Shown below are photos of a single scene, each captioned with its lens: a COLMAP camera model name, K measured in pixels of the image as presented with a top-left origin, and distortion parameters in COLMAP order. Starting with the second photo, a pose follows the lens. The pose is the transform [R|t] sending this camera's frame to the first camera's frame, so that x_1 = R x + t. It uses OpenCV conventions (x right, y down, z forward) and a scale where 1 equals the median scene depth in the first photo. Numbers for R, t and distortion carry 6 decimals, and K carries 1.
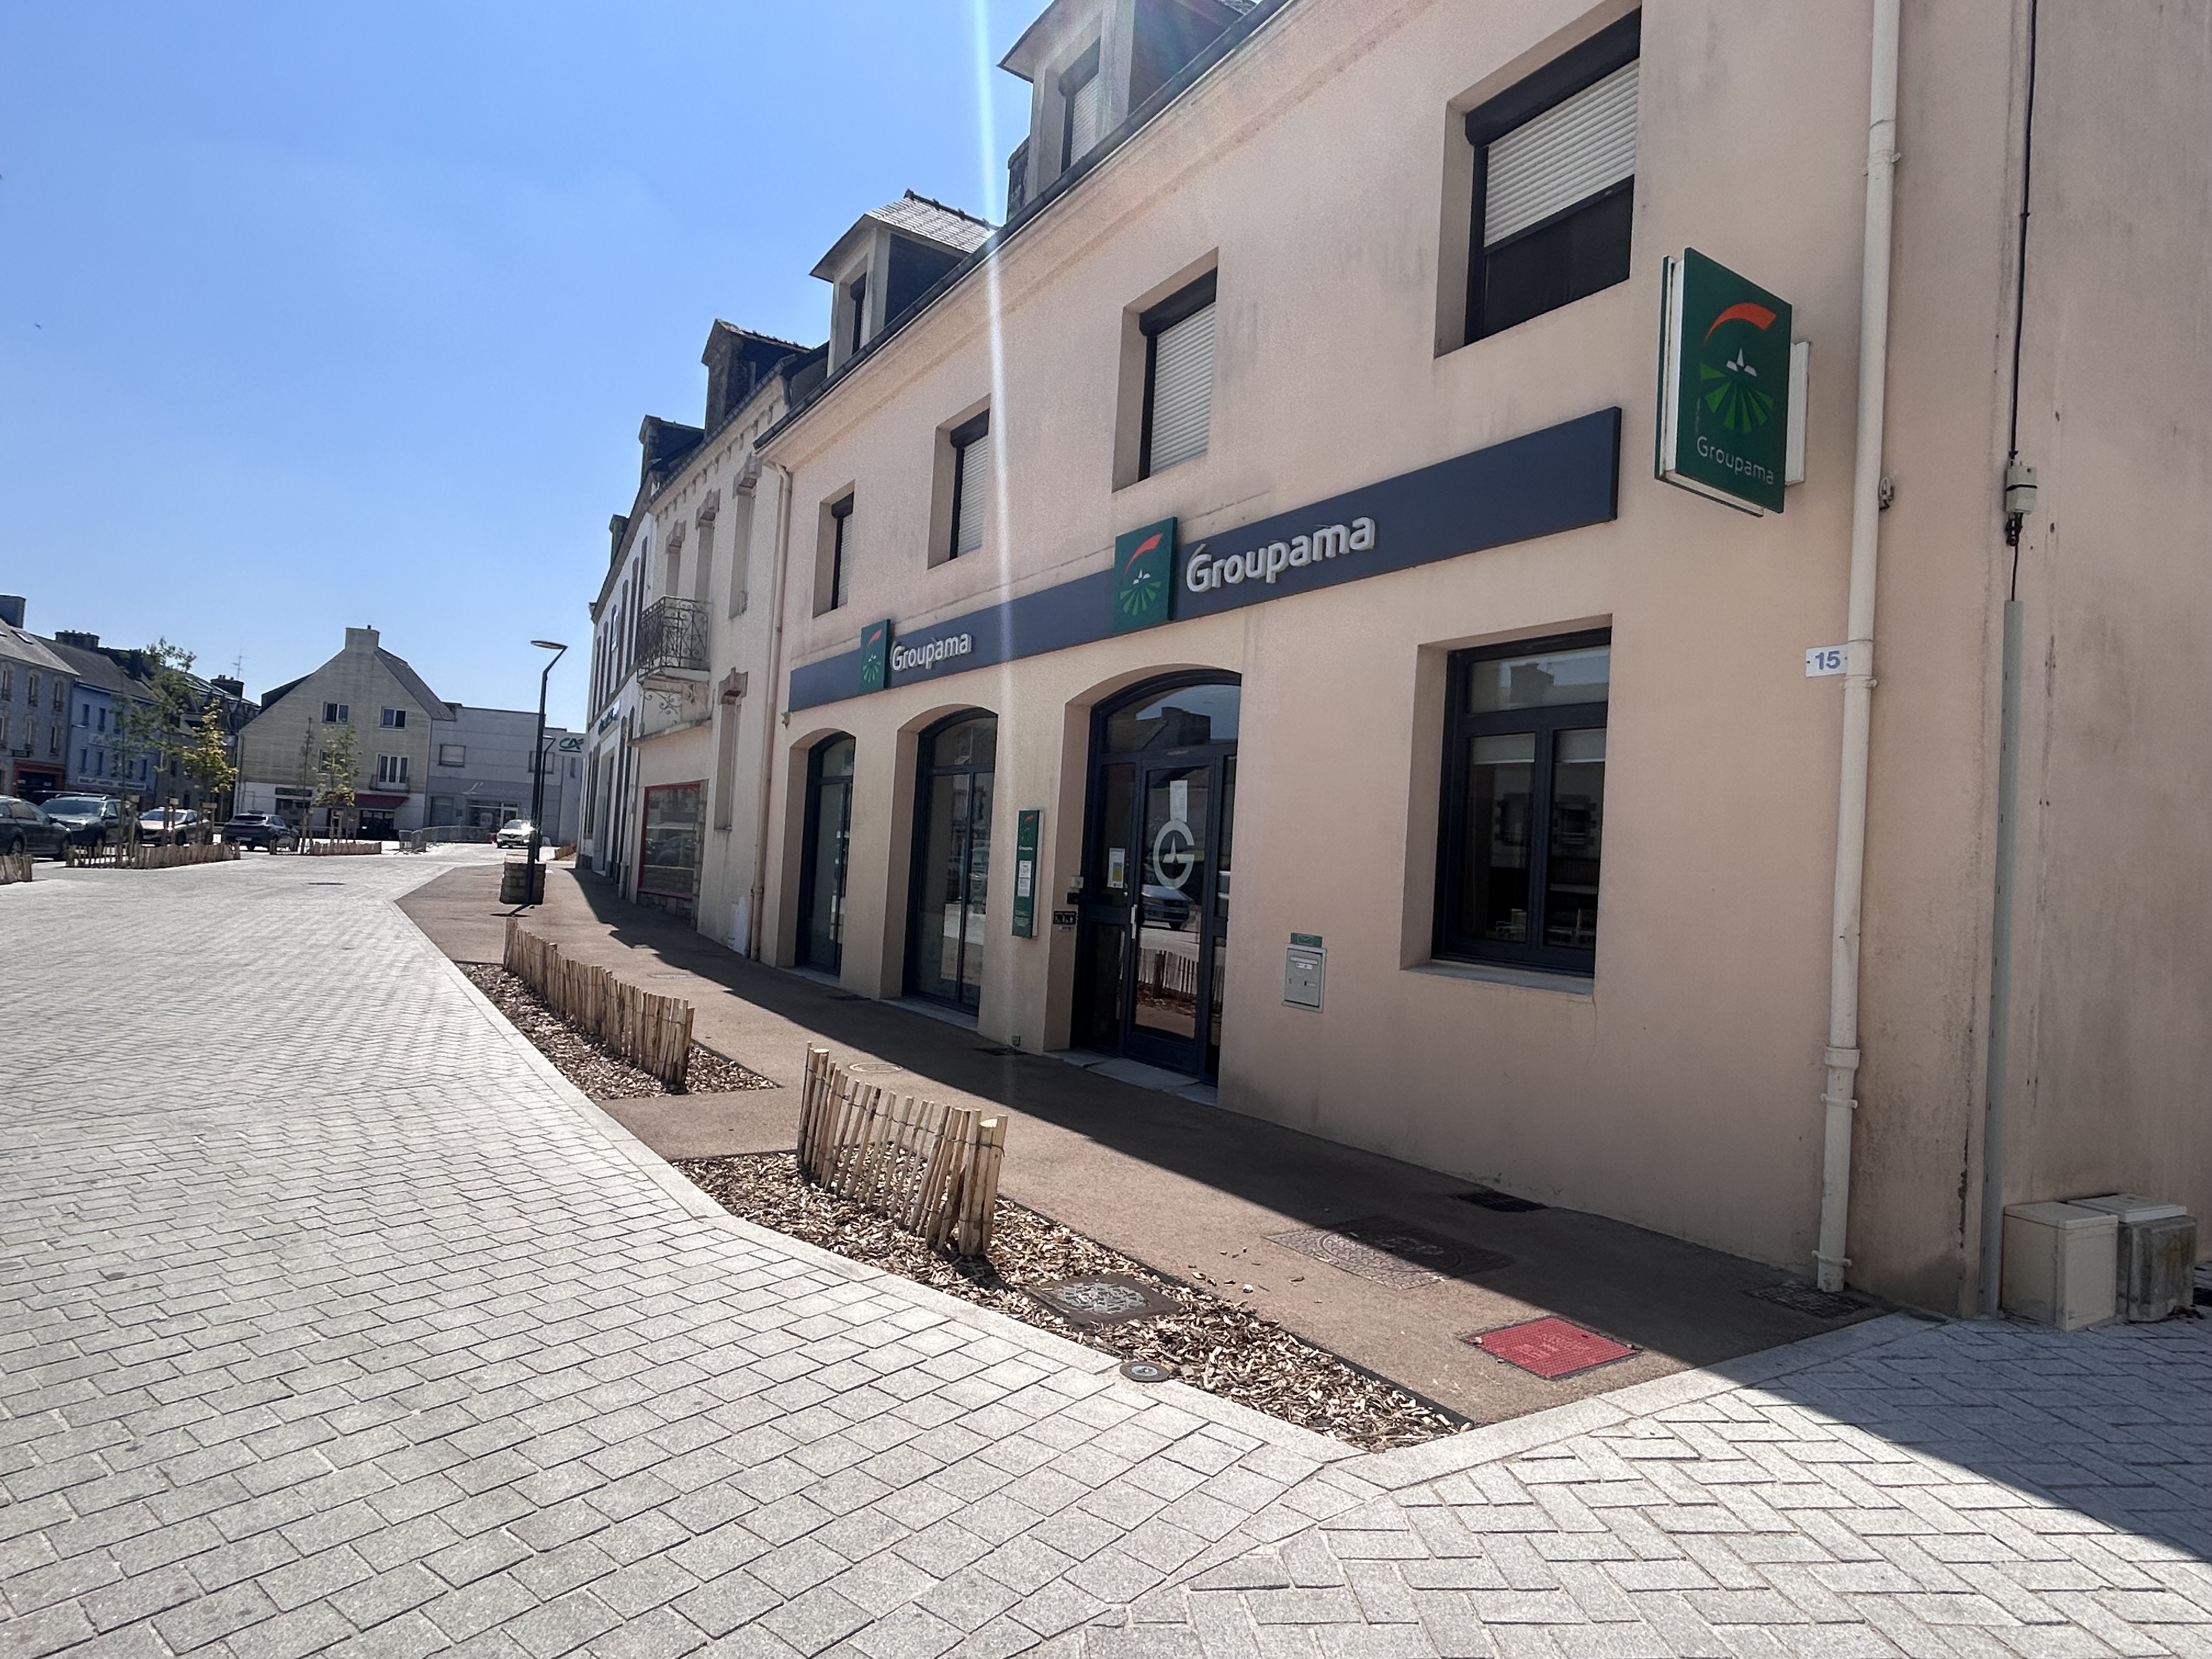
lens RADIAL K [[1224.4, 0, 1089.6], [0, 1224.4, 833.6], [0, 0, 1]] dist [-0.003826, -0.000126]
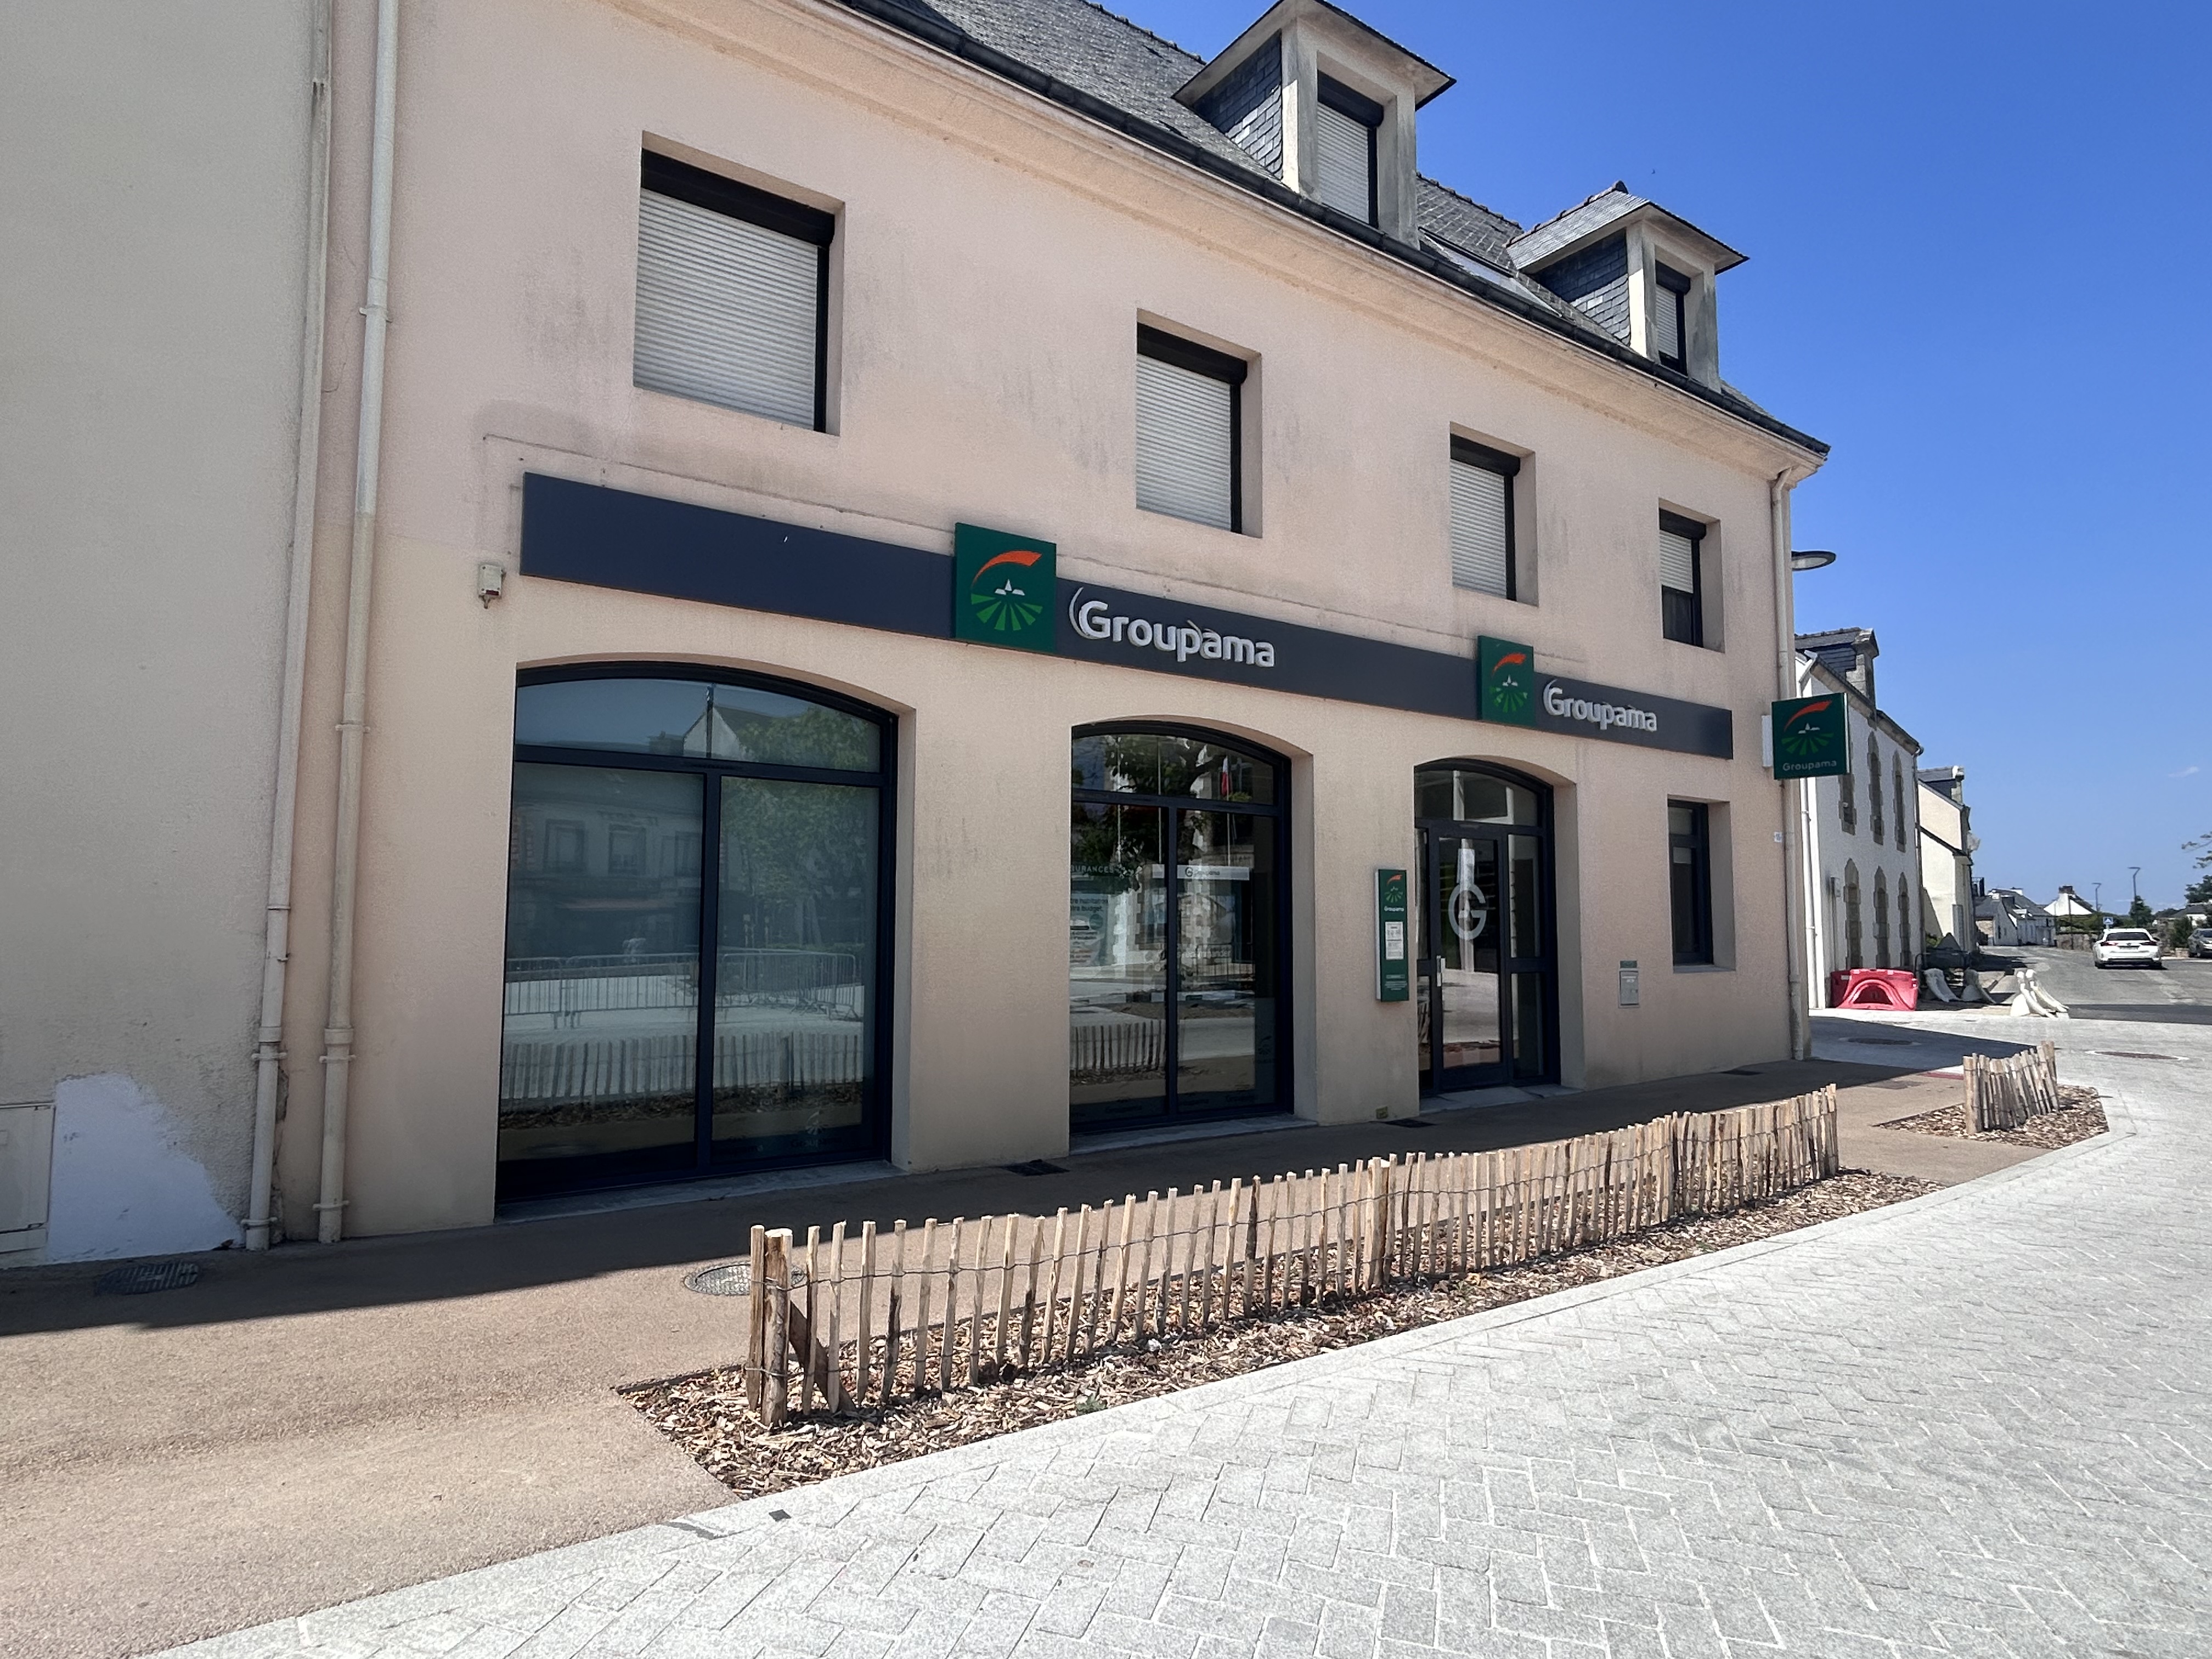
lens RADIAL K [[1224.4, 0, 1089.6], [0, 1224.4, 833.6], [0, 0, 1]] dist [-0.003826, -0.000126]
pose [[-0.040276, 0.012546, 0.999110, -1.246803], [-0.038020, 0.999178, -0.014079, -0.030539], [-0.998465, -0.038553, -0.039765, 1.584611]]
